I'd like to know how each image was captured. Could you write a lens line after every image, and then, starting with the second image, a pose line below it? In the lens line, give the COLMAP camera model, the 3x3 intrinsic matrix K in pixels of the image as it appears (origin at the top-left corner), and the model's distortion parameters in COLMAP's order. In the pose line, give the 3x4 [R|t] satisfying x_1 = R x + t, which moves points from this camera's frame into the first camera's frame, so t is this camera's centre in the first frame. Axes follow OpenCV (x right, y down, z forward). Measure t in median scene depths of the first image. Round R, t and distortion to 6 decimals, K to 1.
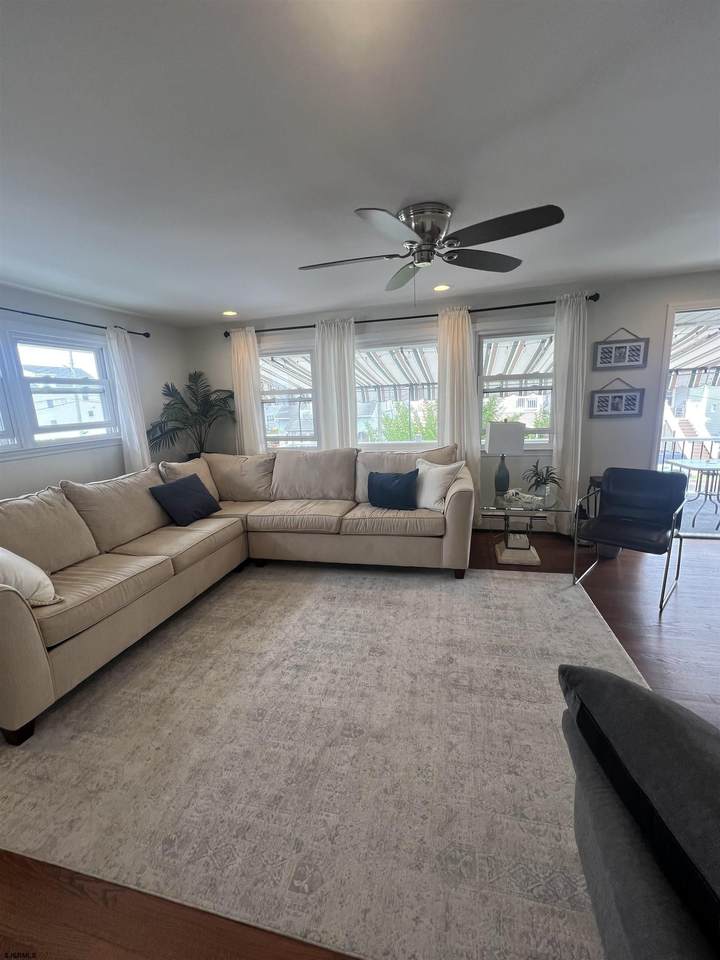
lens RADIAL K [[385.0, 0, 364.1], [0, 385.0, 476.4], [0, 0, 1]] dist [-0.000246, 0.000035]
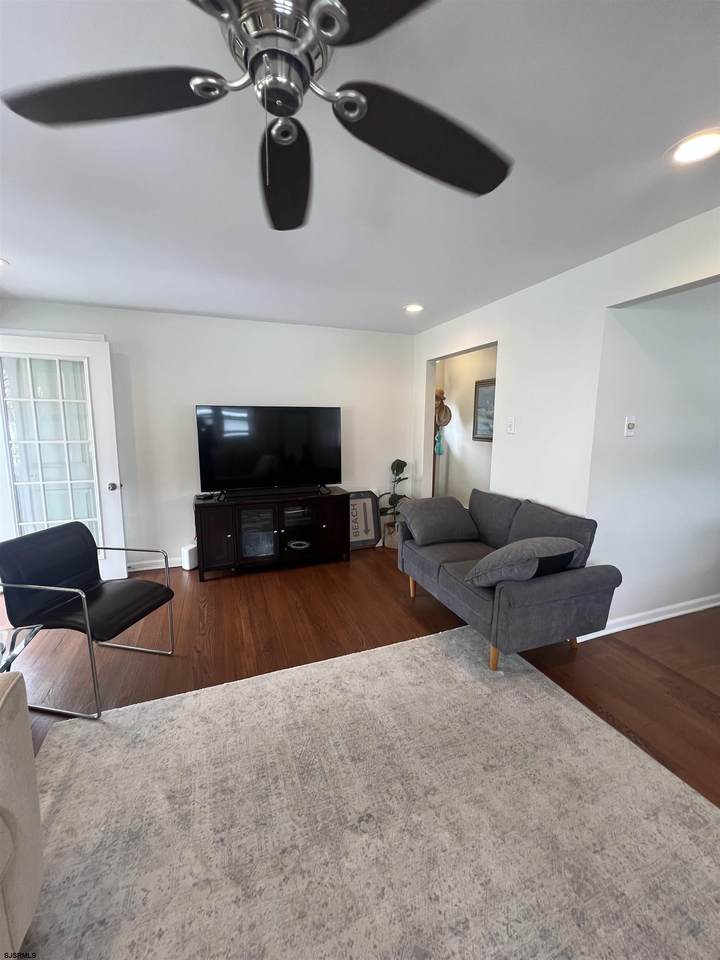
lens RADIAL K [[385.0, 0, 364.1], [0, 385.0, 476.4], [0, 0, 1]] dist [-0.000246, 0.000035]
pose [[-0.568049, -0.077906, 0.819299, -0.206285], [0.179676, 0.959756, 0.215837, -0.172462], [-0.803142, 0.269815, -0.531191, 0.938998]]
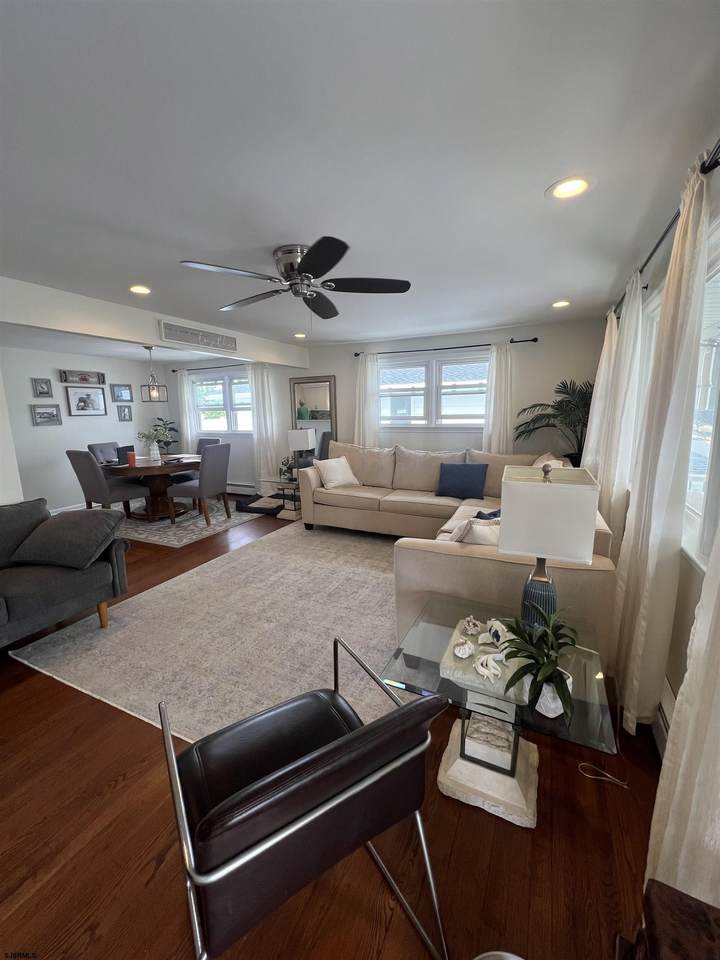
lens RADIAL K [[385.0, 0, 364.1], [0, 385.0, 476.4], [0, 0, 1]] dist [-0.000246, 0.000035]
pose [[-0.199774, 0.210584, -0.956946, 0.986493], [-0.163587, 0.955757, 0.244473, -0.254397], [0.966090, 0.205383, -0.156486, 1.096415]]
